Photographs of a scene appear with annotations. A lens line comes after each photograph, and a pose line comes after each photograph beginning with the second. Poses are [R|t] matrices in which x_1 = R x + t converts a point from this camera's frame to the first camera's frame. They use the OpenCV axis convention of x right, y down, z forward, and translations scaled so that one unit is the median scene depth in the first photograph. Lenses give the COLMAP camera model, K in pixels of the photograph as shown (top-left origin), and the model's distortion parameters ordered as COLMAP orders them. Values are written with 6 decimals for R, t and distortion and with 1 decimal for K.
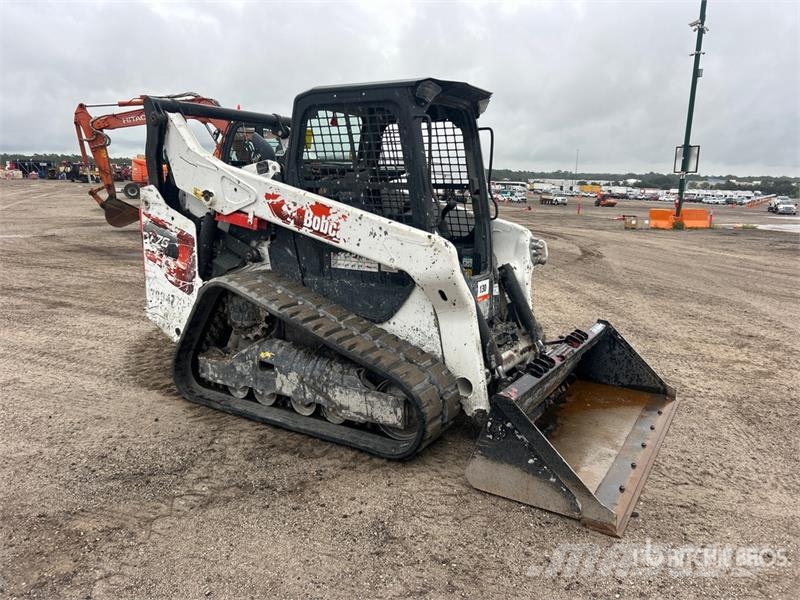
lens RADIAL K [[597.7, 0, 400.0], [0, 597.7, 300.0], [0, 0, 1]] dist [0.121695, -0.233338]
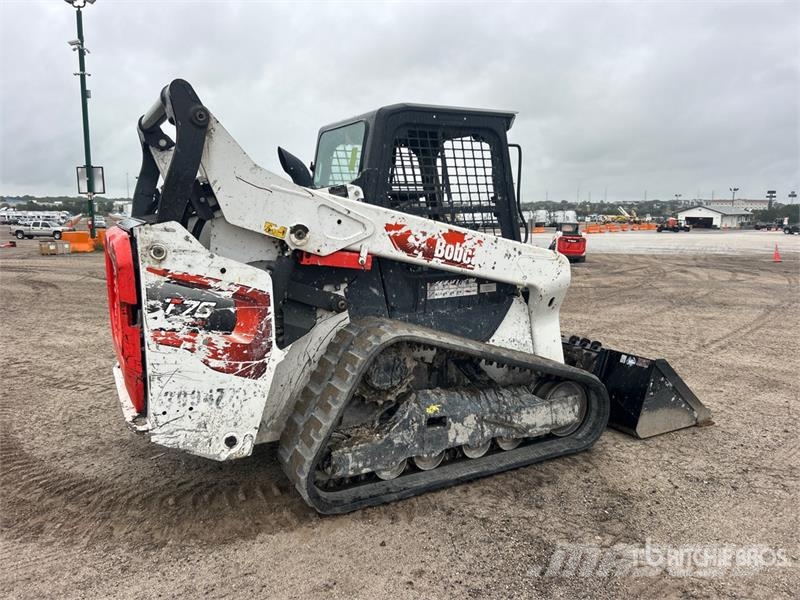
lens RADIAL K [[597.7, 0, 400.0], [0, 597.7, 300.0], [0, 0, 1]] dist [0.121695, -0.233338]
pose [[0.509871, -0.154711, 0.846225, -0.937331], [0.181628, 0.980880, 0.069894, -0.128949], [-0.840858, 0.118062, 0.528222, 0.562586]]
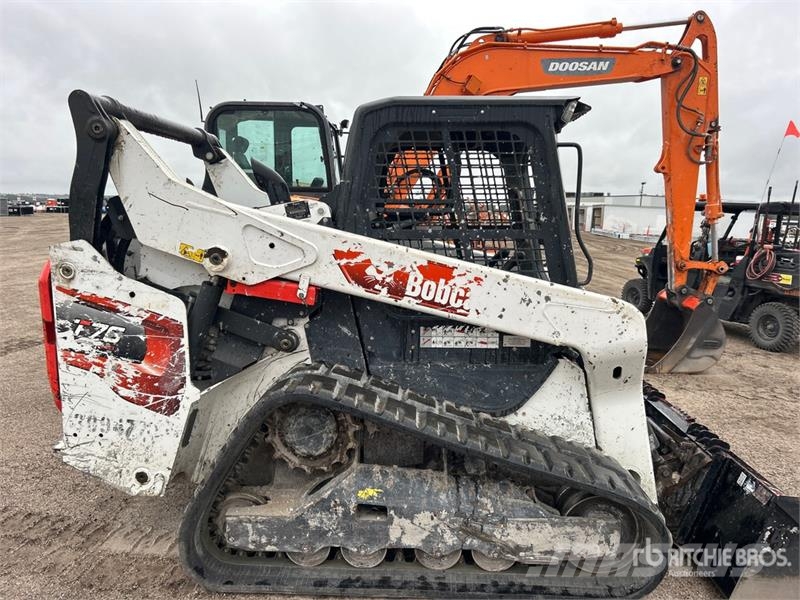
lens RADIAL K [[602.9, 0, 406.0], [0, 602.9, 305.9], [0, 0, 1]] dist [0.054611, -0.060019]
pose [[0.872248, -0.087546, 0.481165, -0.483668], [0.099302, 0.995057, 0.001034, -0.109283], [-0.478877, 0.046879, 0.876629, 0.383001]]
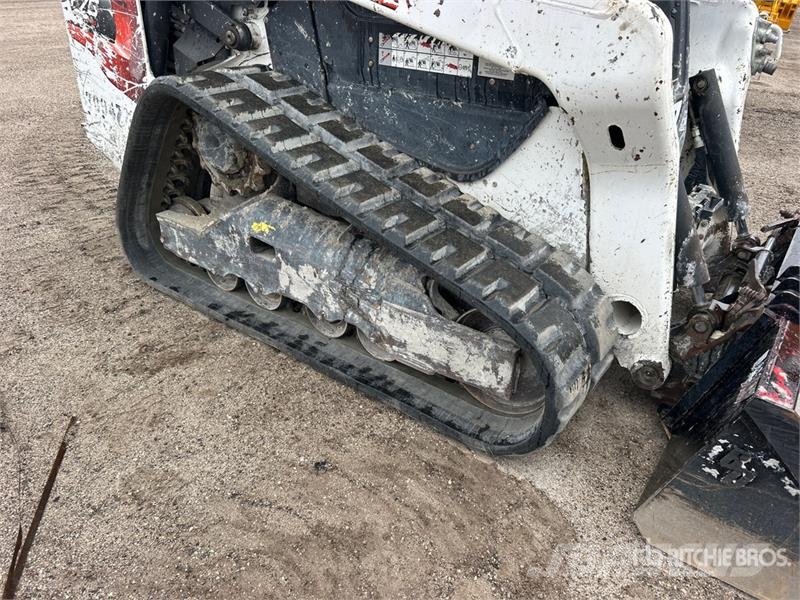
lens RADIAL K [[602.9, 0, 406.0], [0, 602.9, 305.9], [0, 0, 1]] dist [0.054611, -0.060019]
pose [[0.996670, 0.059700, -0.055533, -0.050627], [-0.039513, 0.949422, 0.311505, -0.021325], [0.071321, -0.308274, 0.948620, 0.443631]]
